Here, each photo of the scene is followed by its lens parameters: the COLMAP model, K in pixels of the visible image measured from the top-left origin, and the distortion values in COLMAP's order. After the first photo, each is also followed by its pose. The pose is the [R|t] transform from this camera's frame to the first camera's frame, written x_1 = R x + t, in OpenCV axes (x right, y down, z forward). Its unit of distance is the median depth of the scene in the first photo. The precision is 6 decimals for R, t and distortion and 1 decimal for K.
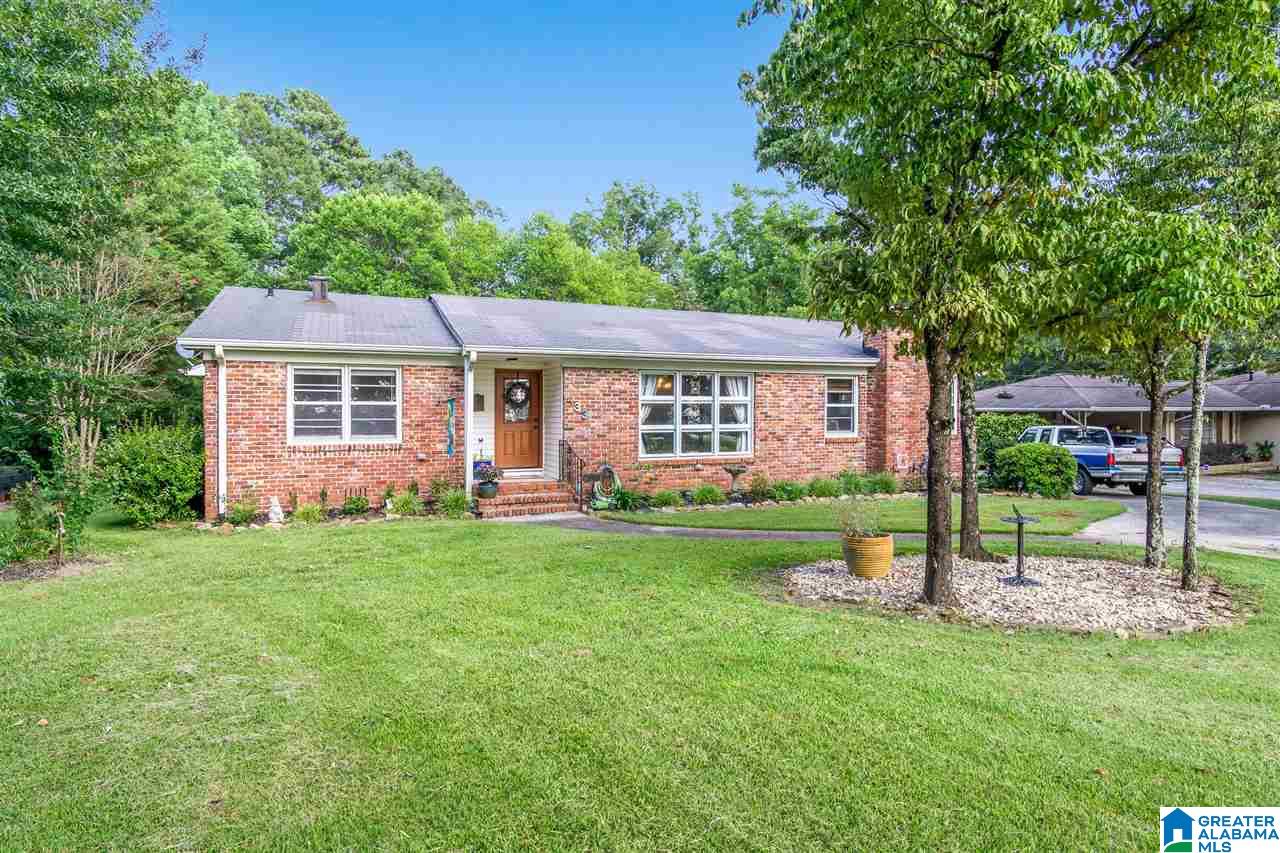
lens RADIAL K [[711.3, 0, 642.9], [0, 711.3, 429.0], [0, 0, 1]] dist [-0.023184, -0.000693]
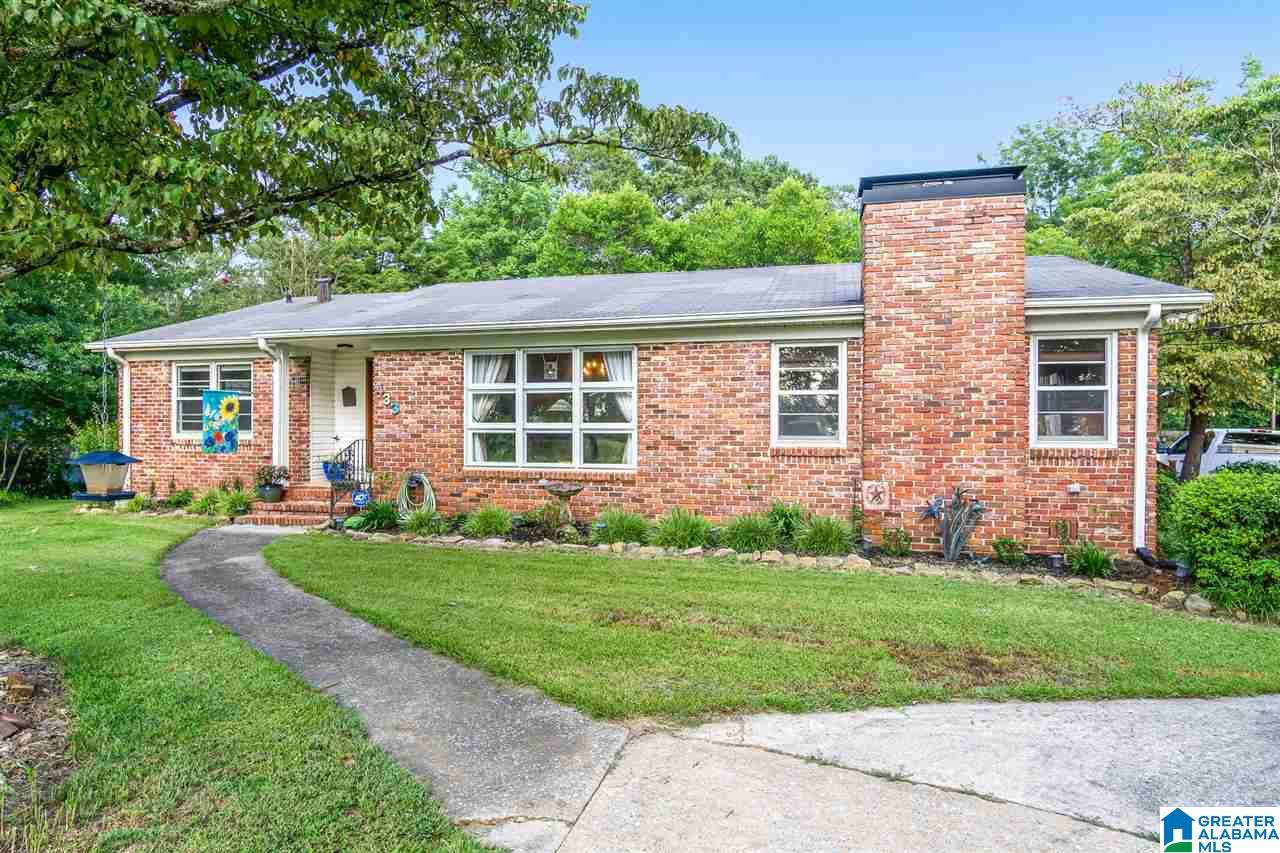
lens RADIAL K [[711.3, 0, 642.9], [0, 711.3, 429.0], [0, 0, 1]] dist [-0.023184, -0.000693]
pose [[0.781255, 0.011480, -0.624106, 0.592255], [-0.014632, 0.999893, 0.000075, -0.001324], [0.624040, 0.009073, 0.781339, 0.509885]]
